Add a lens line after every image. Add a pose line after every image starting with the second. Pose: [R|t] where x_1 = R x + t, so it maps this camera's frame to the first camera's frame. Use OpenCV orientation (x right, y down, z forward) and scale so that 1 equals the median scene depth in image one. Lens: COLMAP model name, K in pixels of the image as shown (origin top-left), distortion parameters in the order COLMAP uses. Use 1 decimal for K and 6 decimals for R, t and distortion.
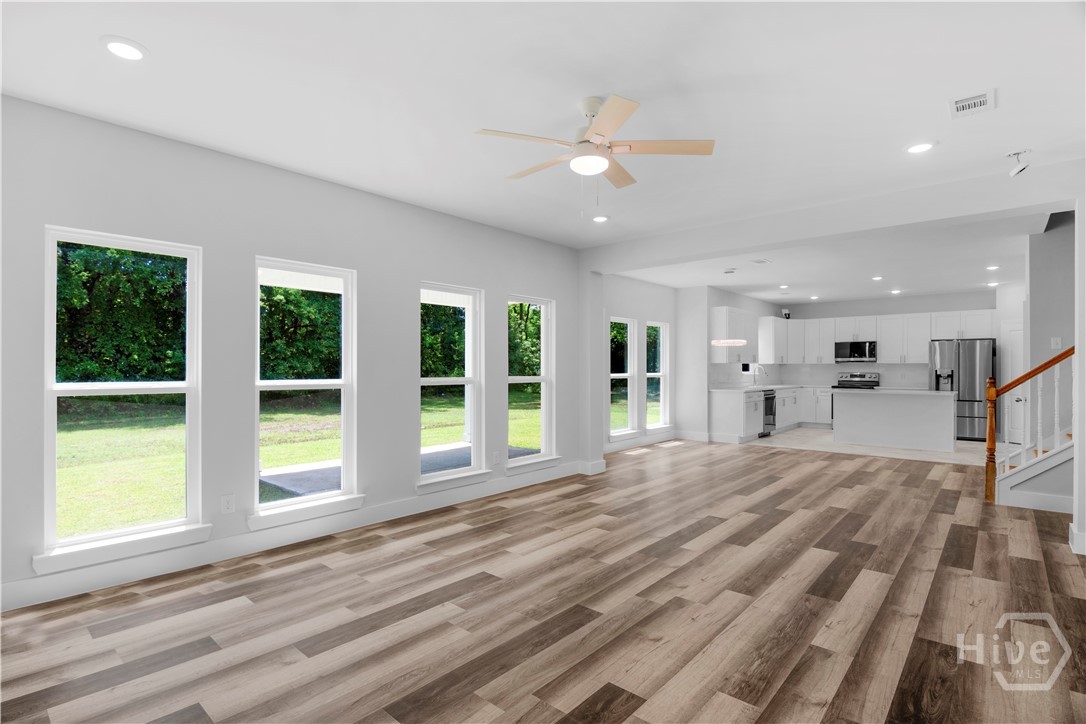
lens RADIAL K [[526.9, 0, 526.3], [0, 526.9, 362.5], [0, 0, 1]] dist [-0.012414, -0.001213]
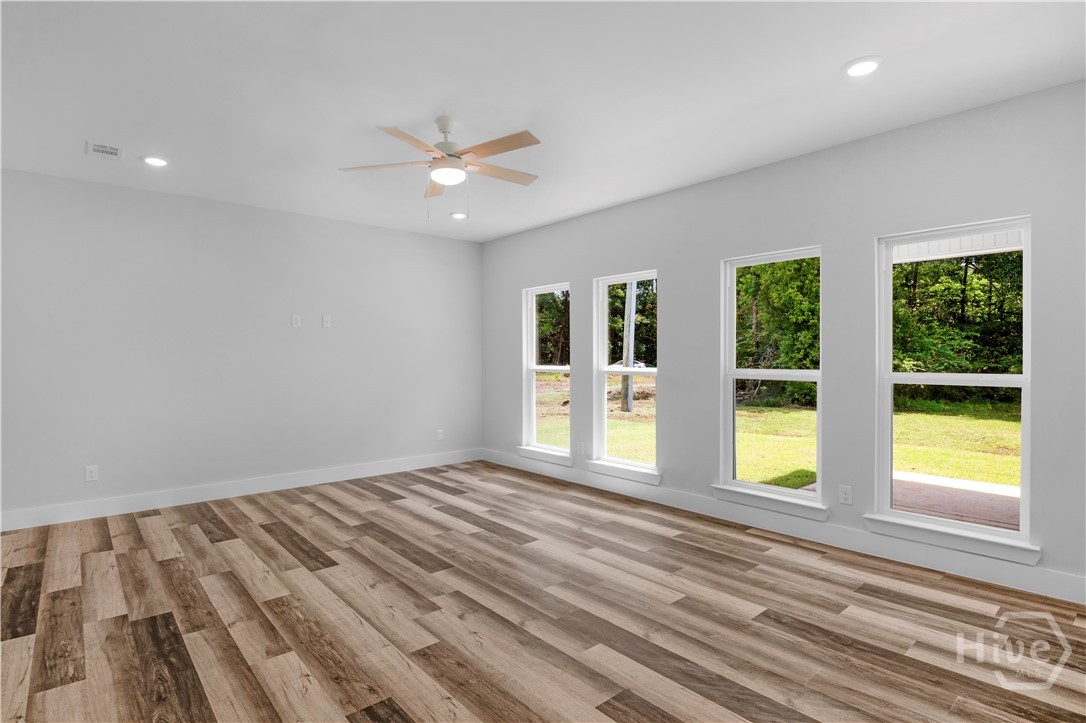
lens RADIAL K [[540.8, 0, 543.0], [0, 540.8, 361.5], [0, 0, 1]] dist [-0.017425, -0.000802]
pose [[-0.105710, 0.008341, -0.994362, 0.999309], [0.009090, 0.999931, 0.007422, 0.008889], [0.994355, -0.008254, -0.105779, 1.068982]]
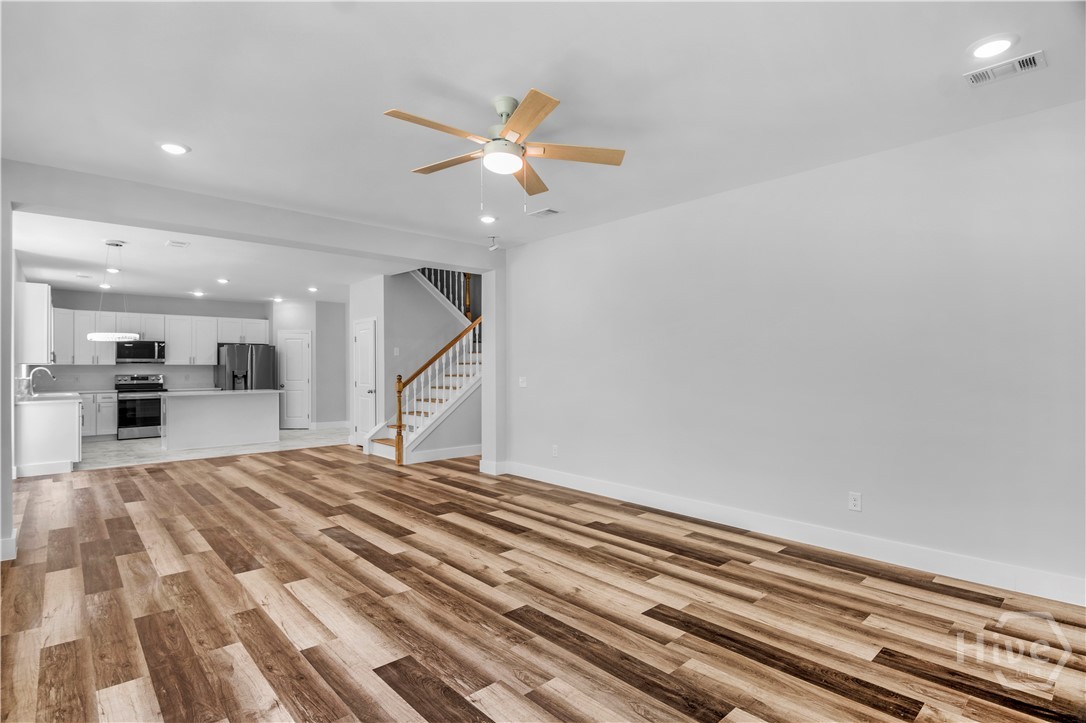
lens RADIAL K [[540.8, 0, 543.0], [0, 540.8, 361.5], [0, 0, 1]] dist [-0.017425, -0.000802]
pose [[0.088595, 0.009402, 0.996023, -0.708896], [-0.002888, 0.999954, -0.009182, 0.008243], [-0.996064, -0.002063, 0.088618, 0.682893]]
